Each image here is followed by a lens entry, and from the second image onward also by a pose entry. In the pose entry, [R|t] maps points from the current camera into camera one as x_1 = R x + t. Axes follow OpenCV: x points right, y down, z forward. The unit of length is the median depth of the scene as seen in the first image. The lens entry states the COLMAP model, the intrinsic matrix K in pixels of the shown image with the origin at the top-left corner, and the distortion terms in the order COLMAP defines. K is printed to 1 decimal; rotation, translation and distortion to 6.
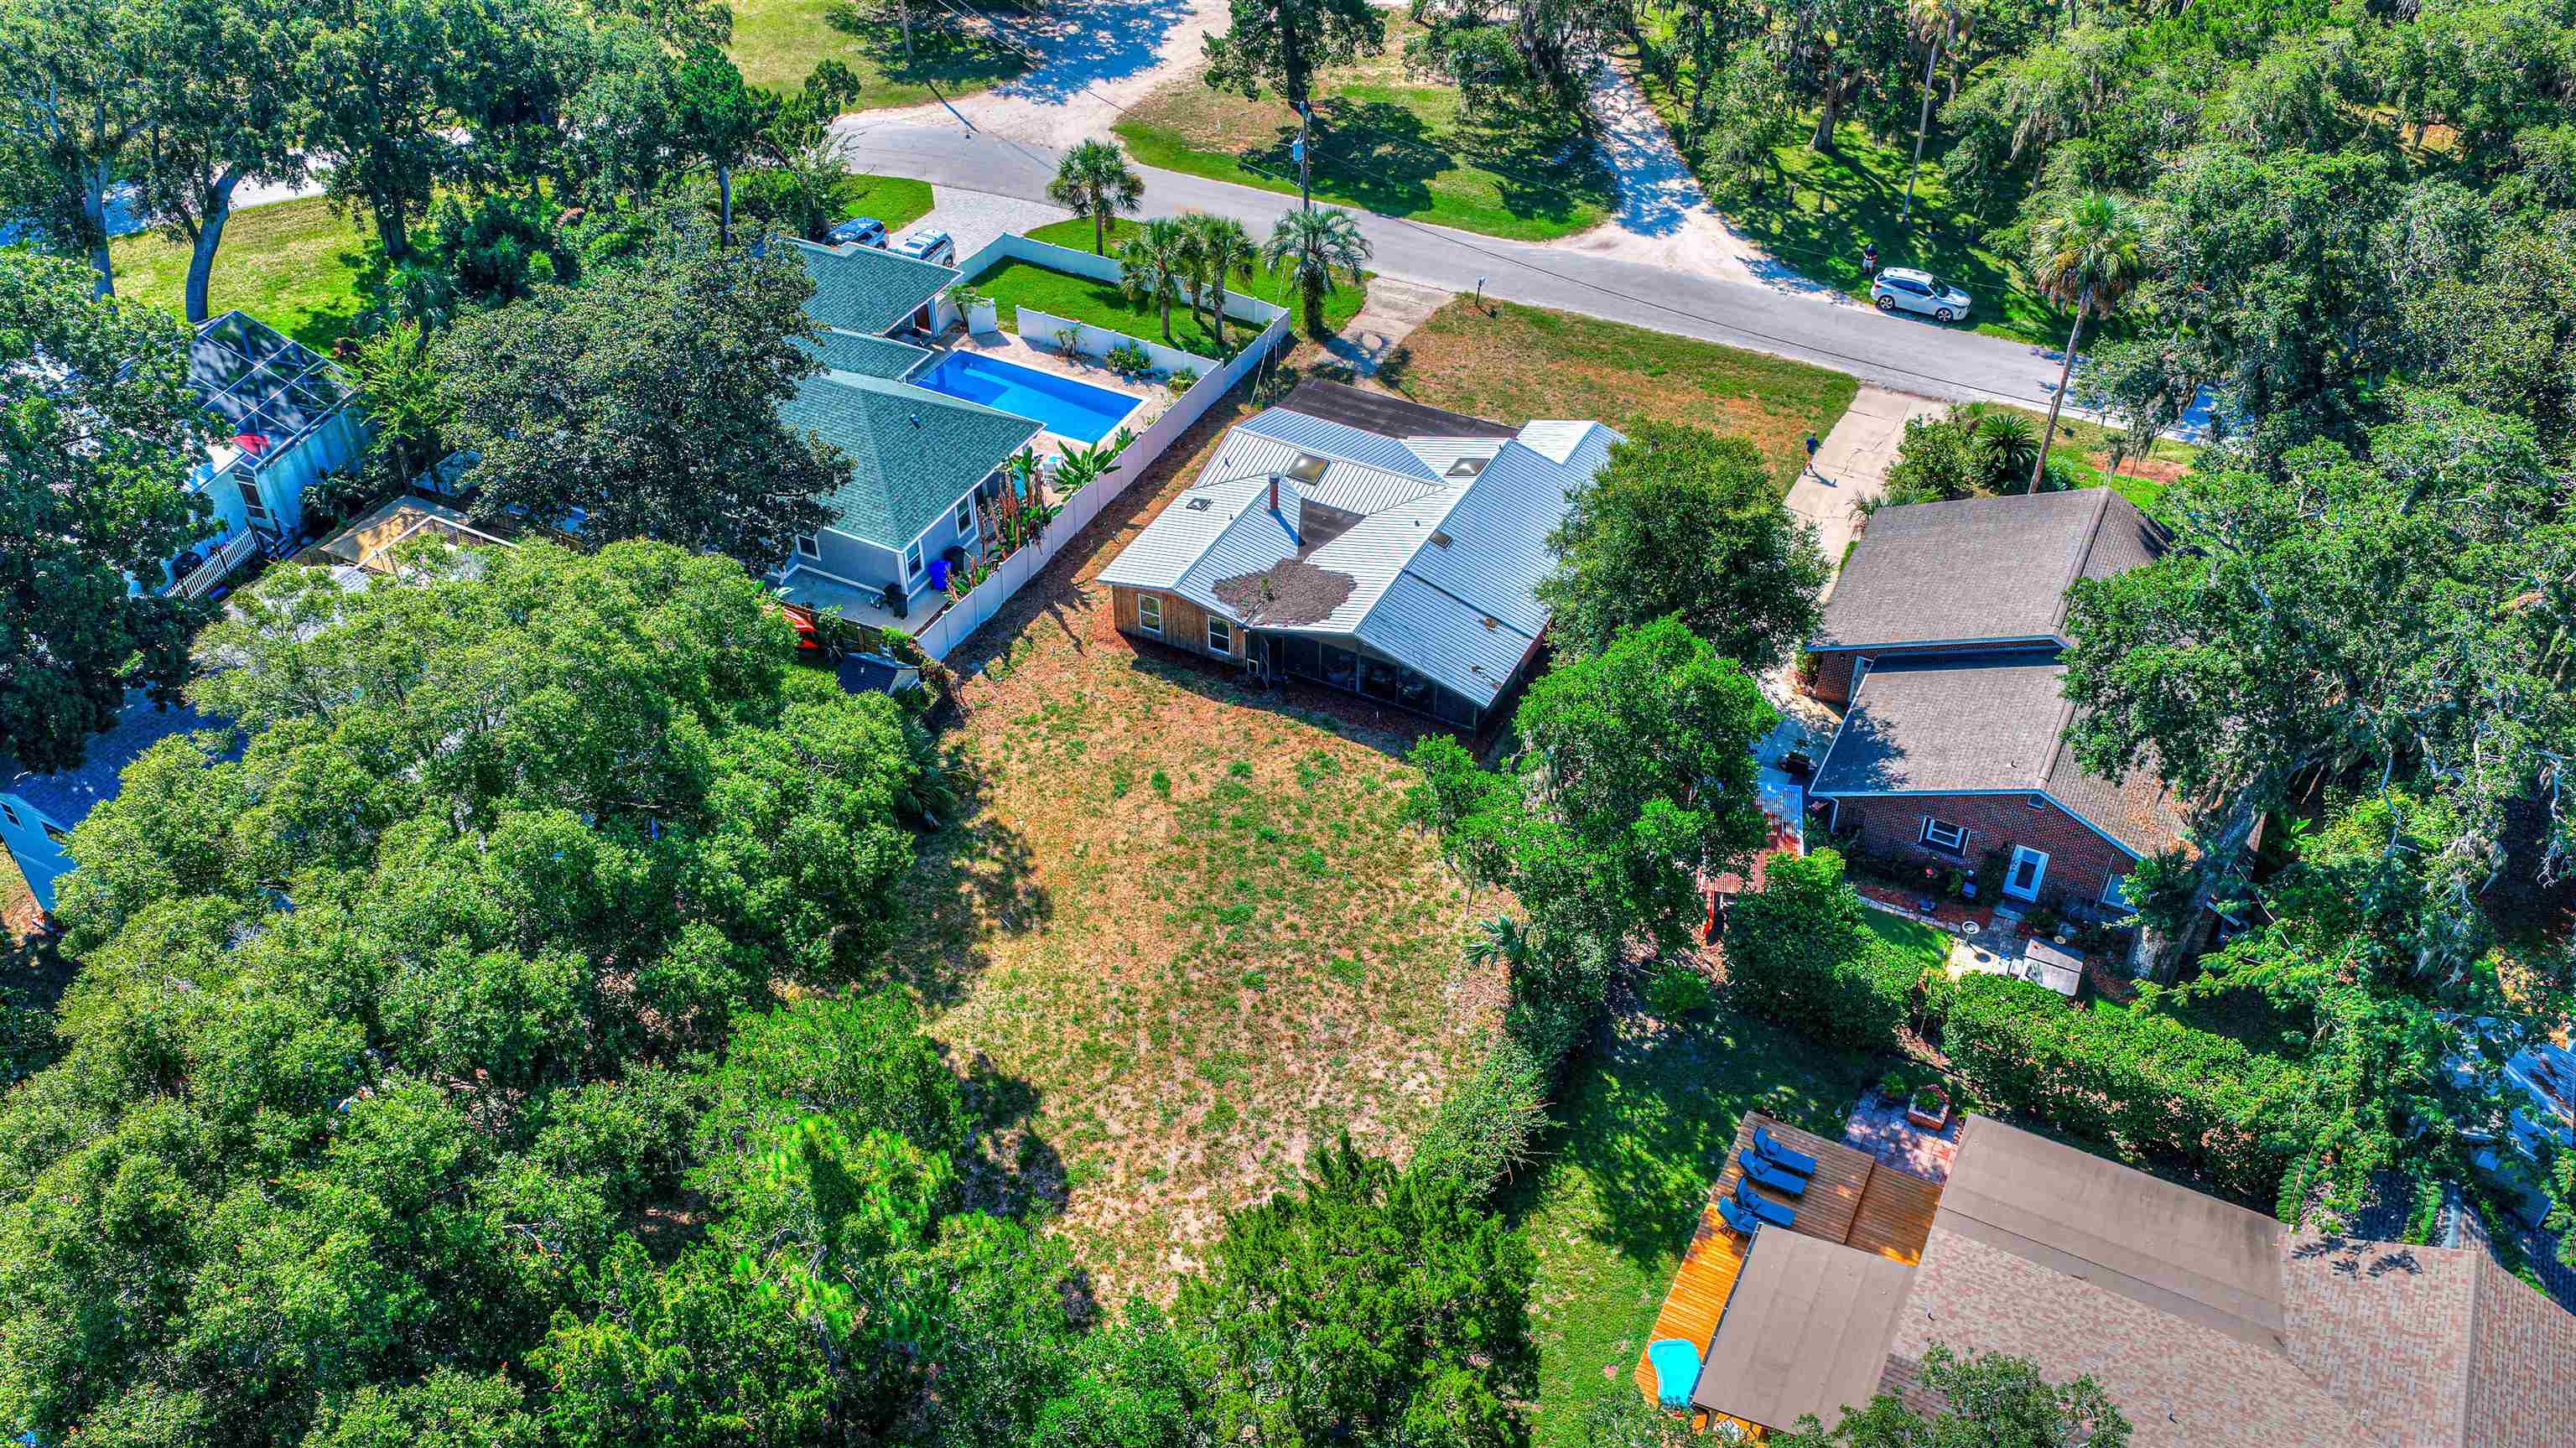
lens RADIAL K [[2079.4, 0, 1301.0], [0, 2079.4, 741.0], [0, 0, 1]] dist [0.012618, -0.008507]
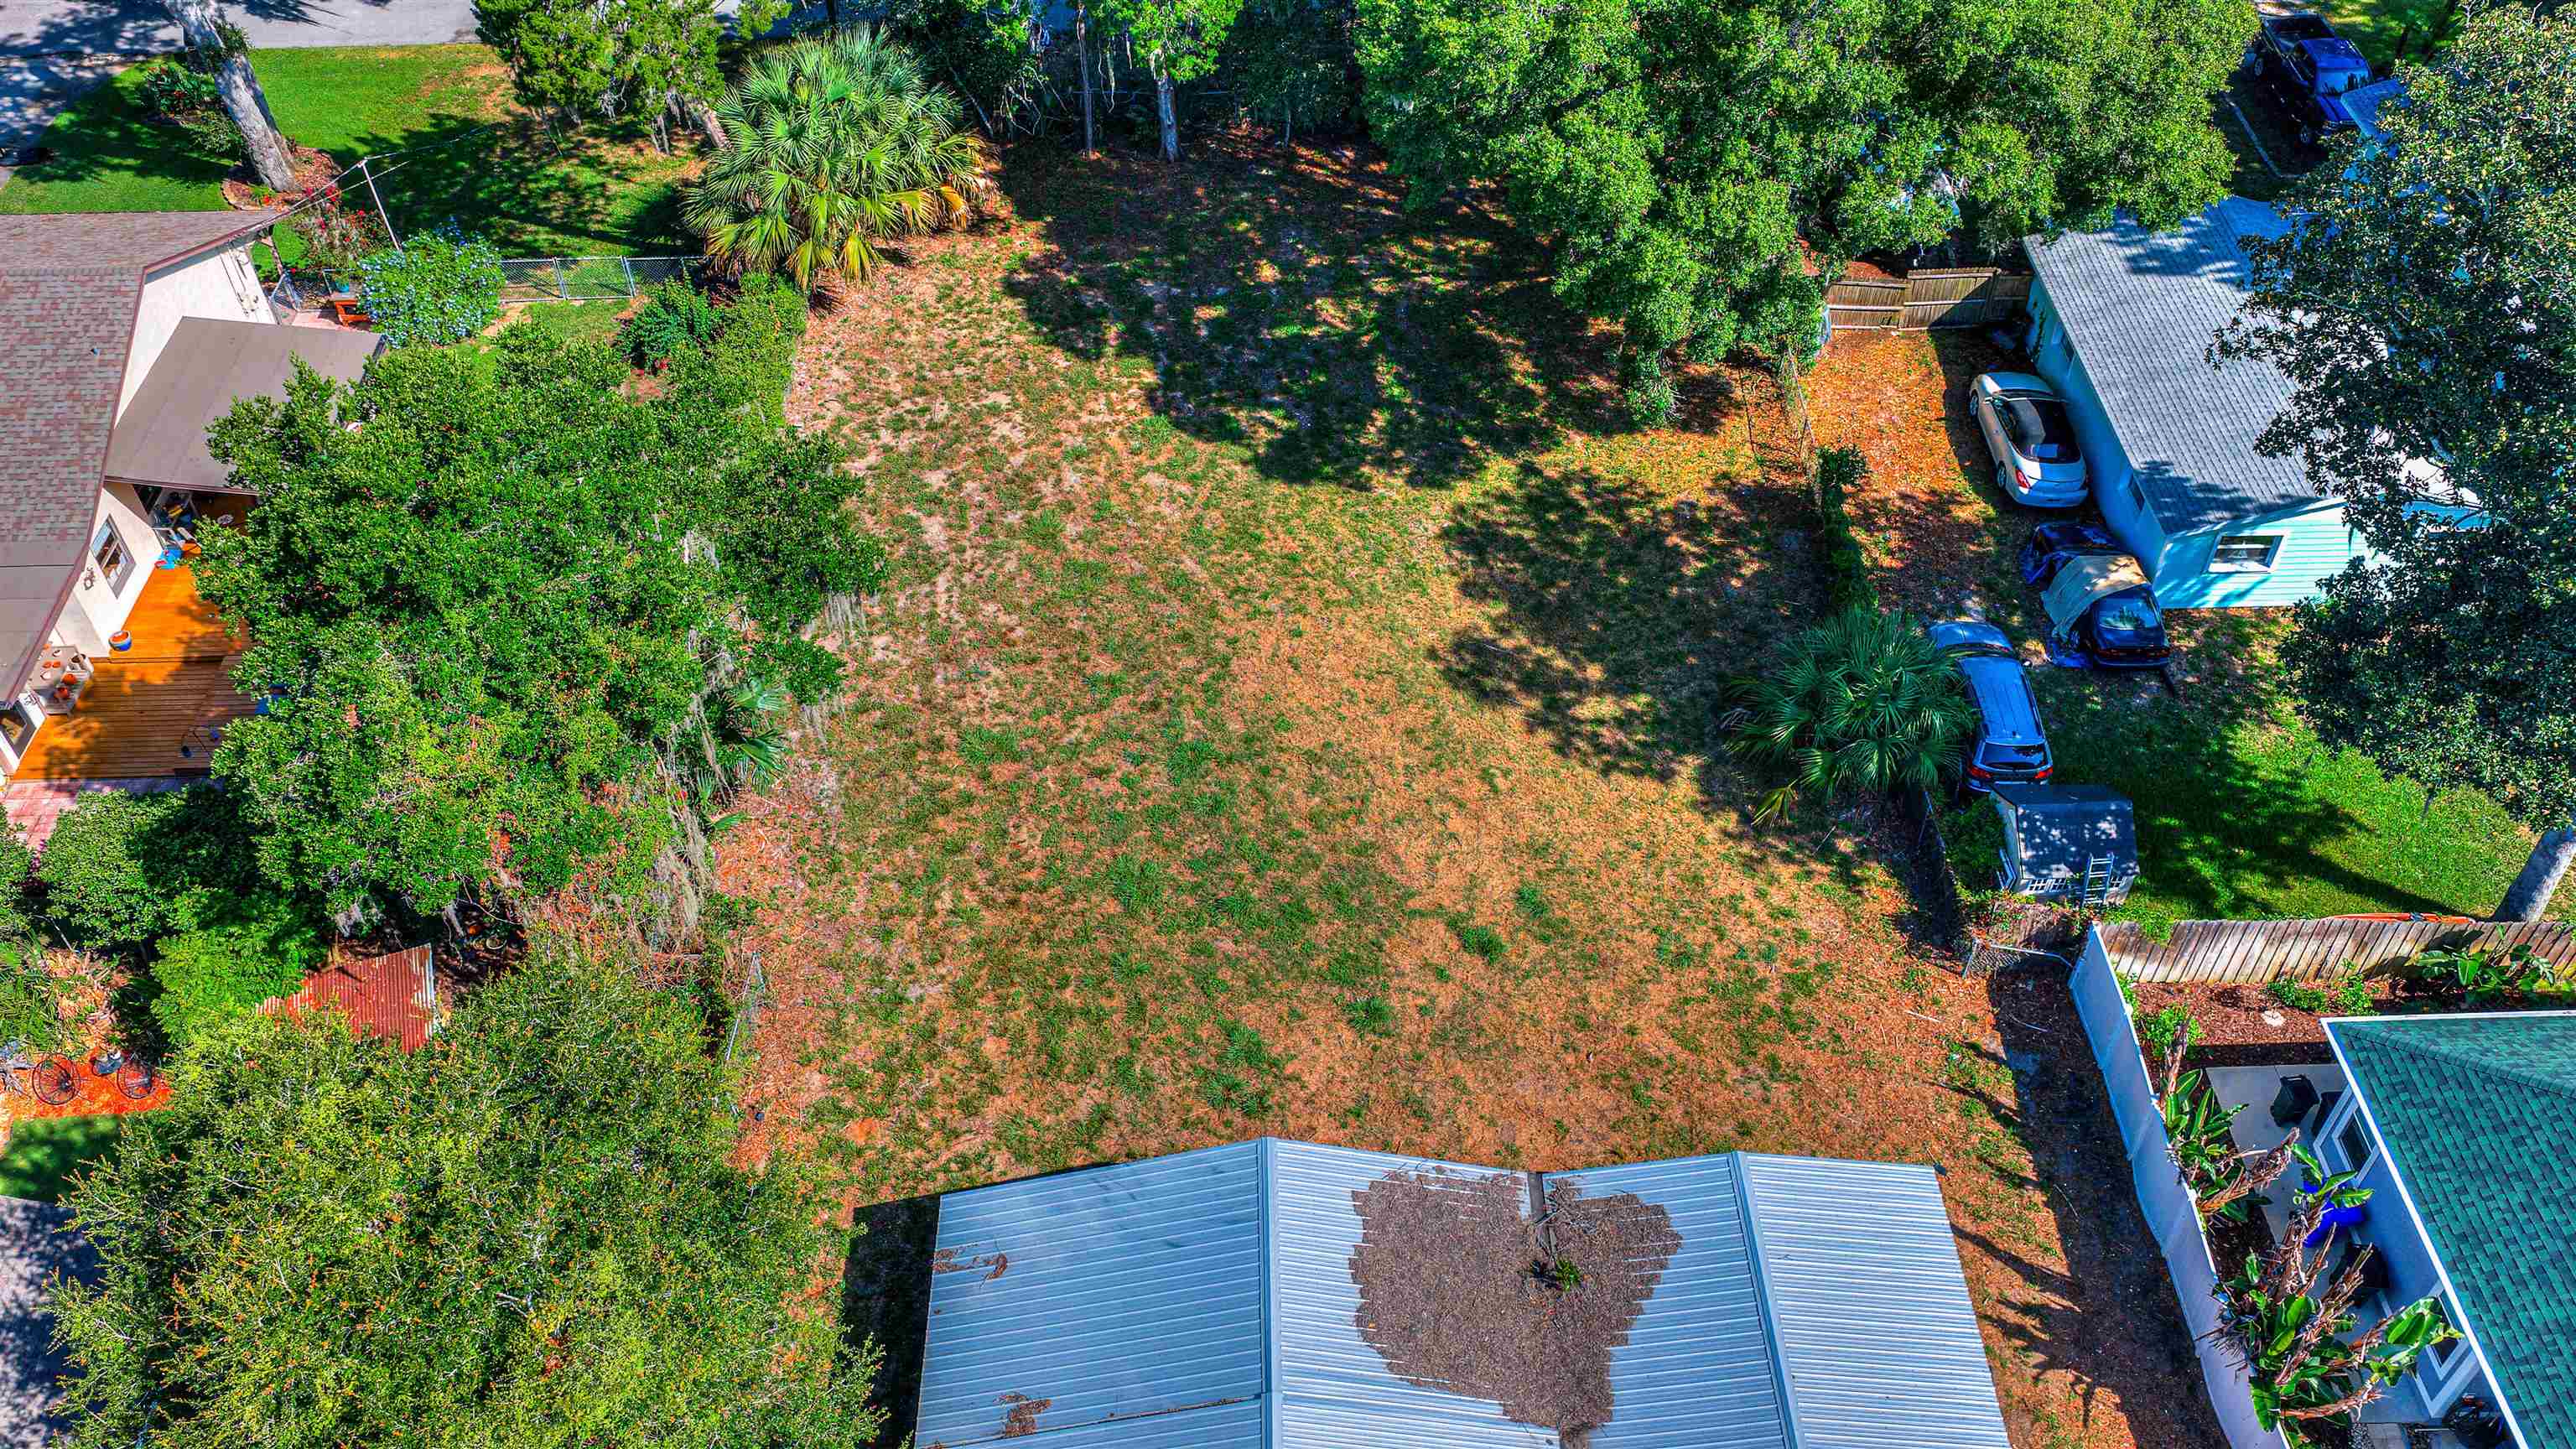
lens RADIAL K [[2079.6, 0, 1301.0], [0, 2079.6, 741.5], [0, 0, 1]] dist [0.012618, -0.008507]
pose [[-0.880912, 0.340775, -0.328430, 0.098582], [-0.298915, 0.137422, 0.944333, -0.354679], [0.366939, 0.930047, -0.019194, 0.682898]]
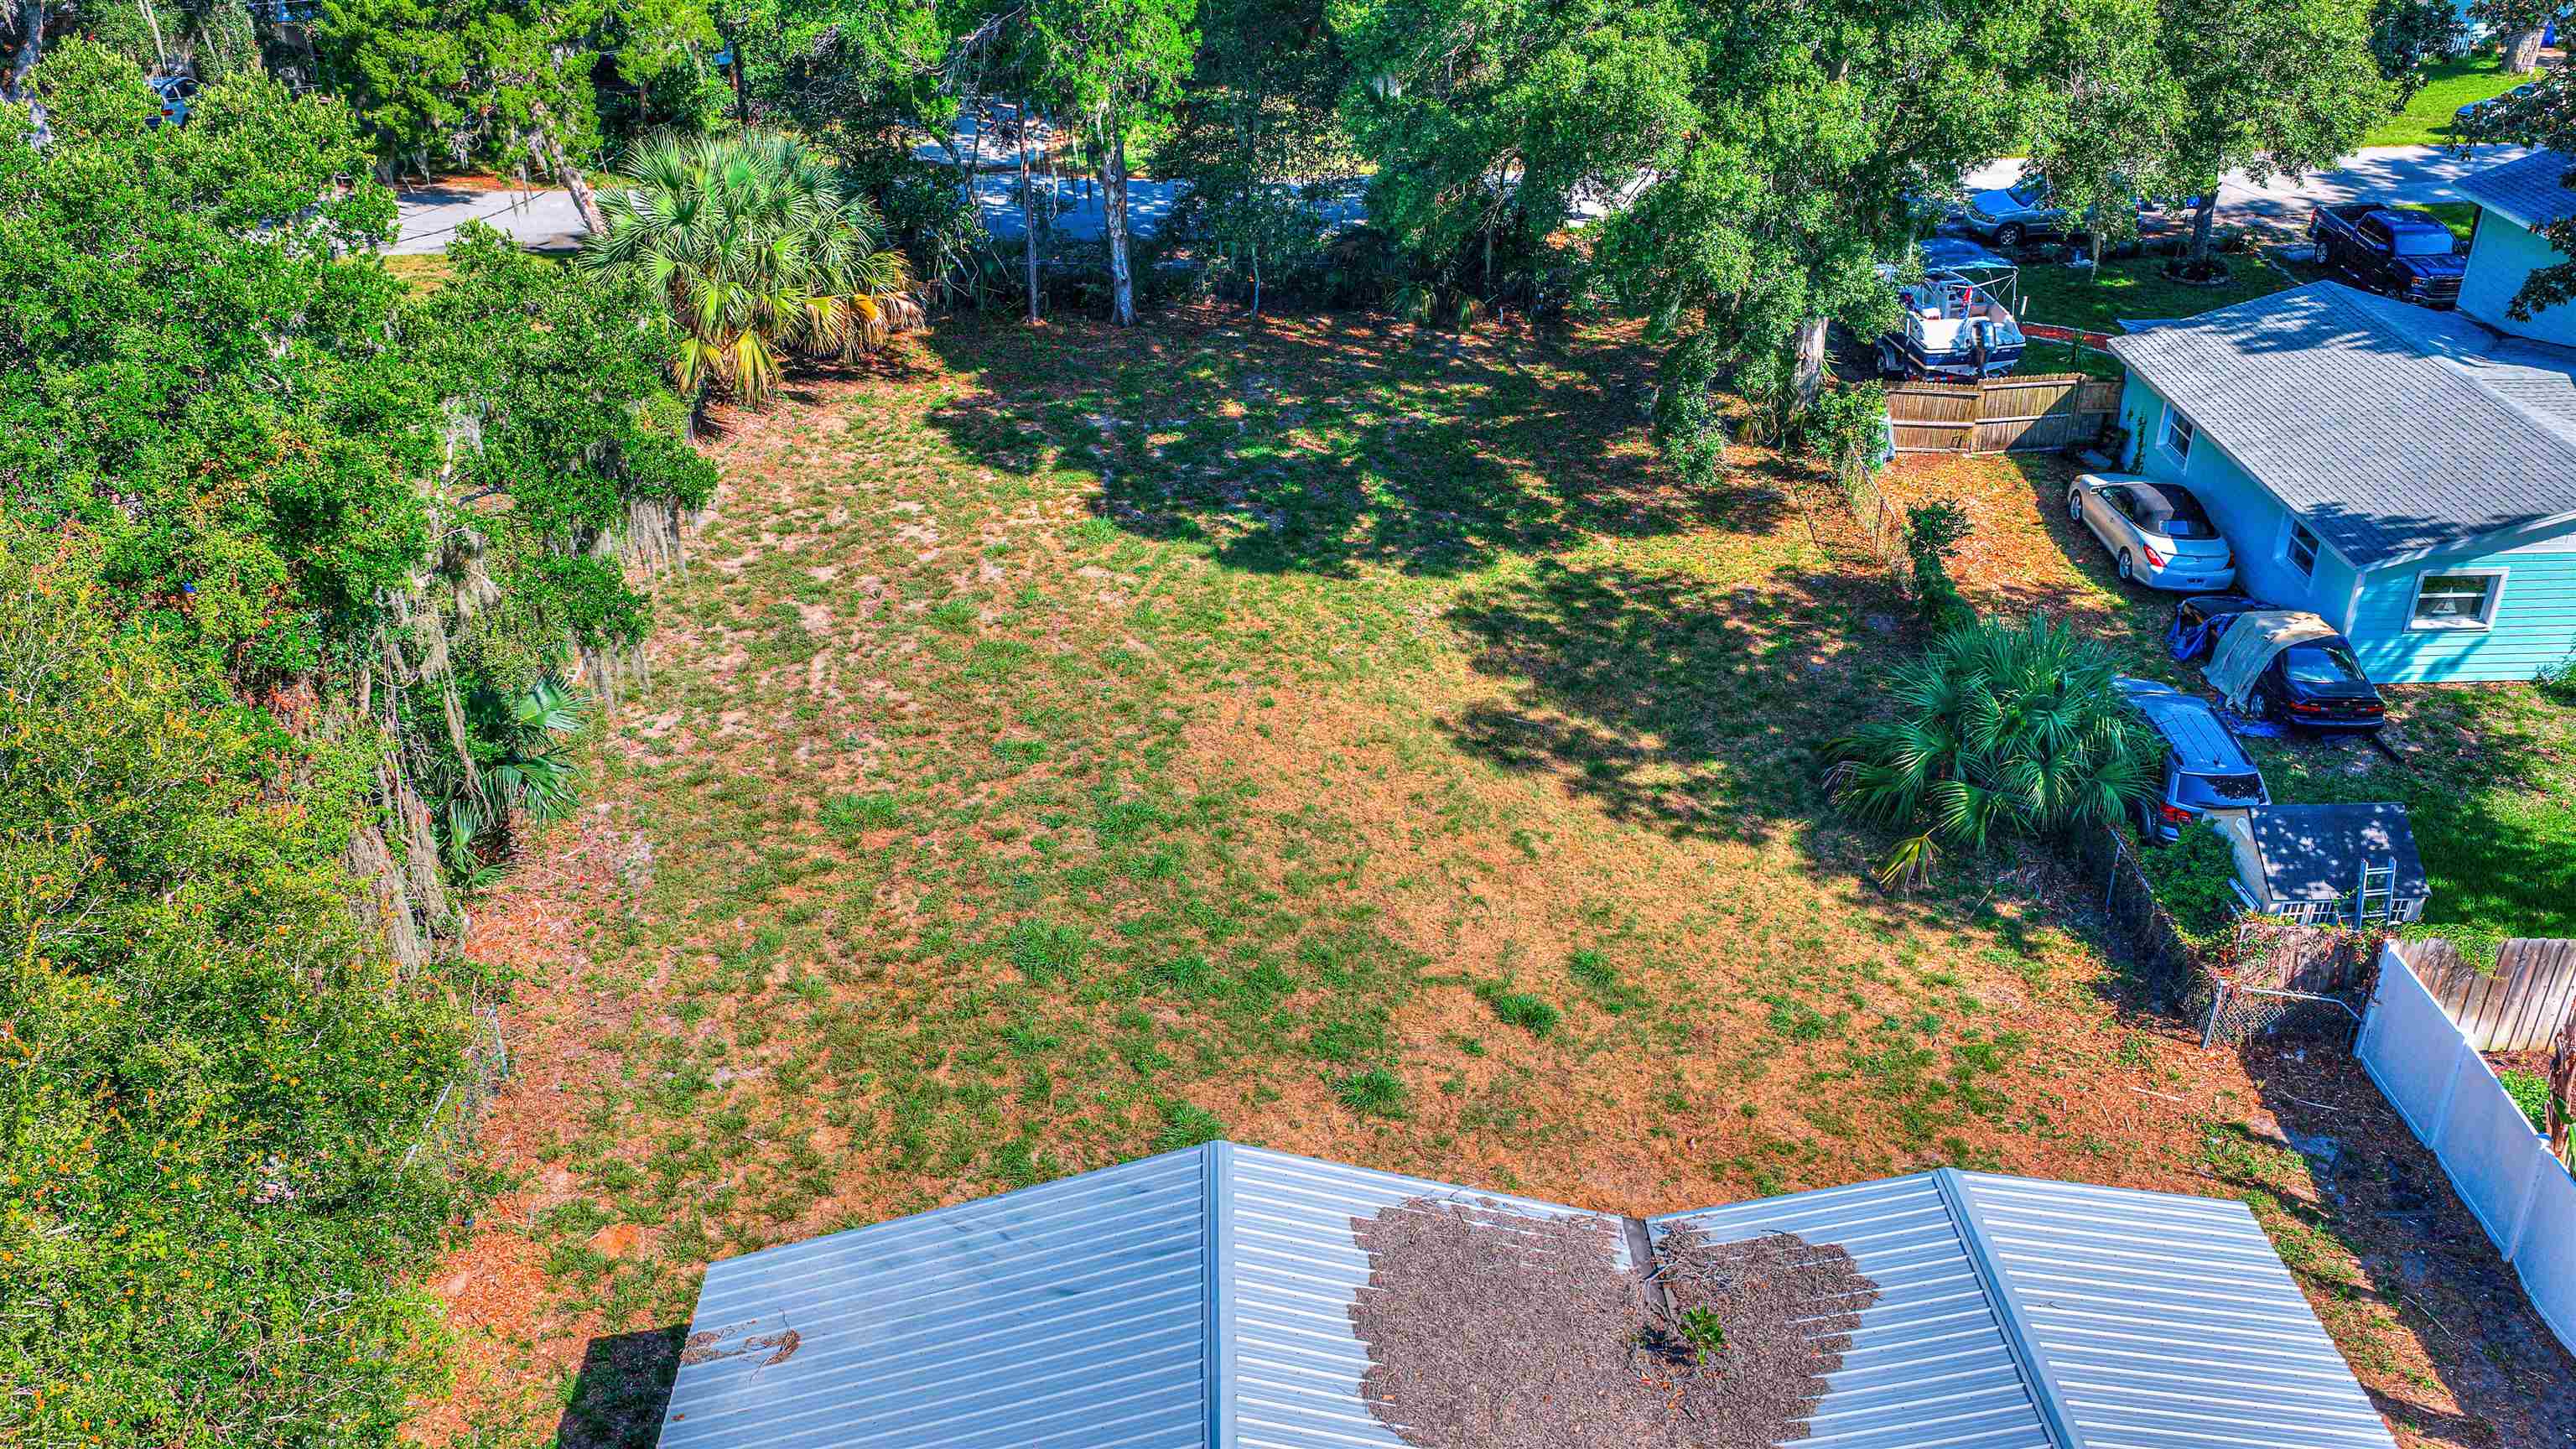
lens RADIAL K [[2106.7, 0, 1305.1], [0, 2106.7, 716.8], [0, 0, 1]] dist [0.022520, -0.037572]
pose [[-0.874163, 0.238401, -0.423088, 0.089377], [-0.307682, 0.402157, 0.862323, -0.240406], [0.375727, 0.883988, -0.278199, 0.756558]]
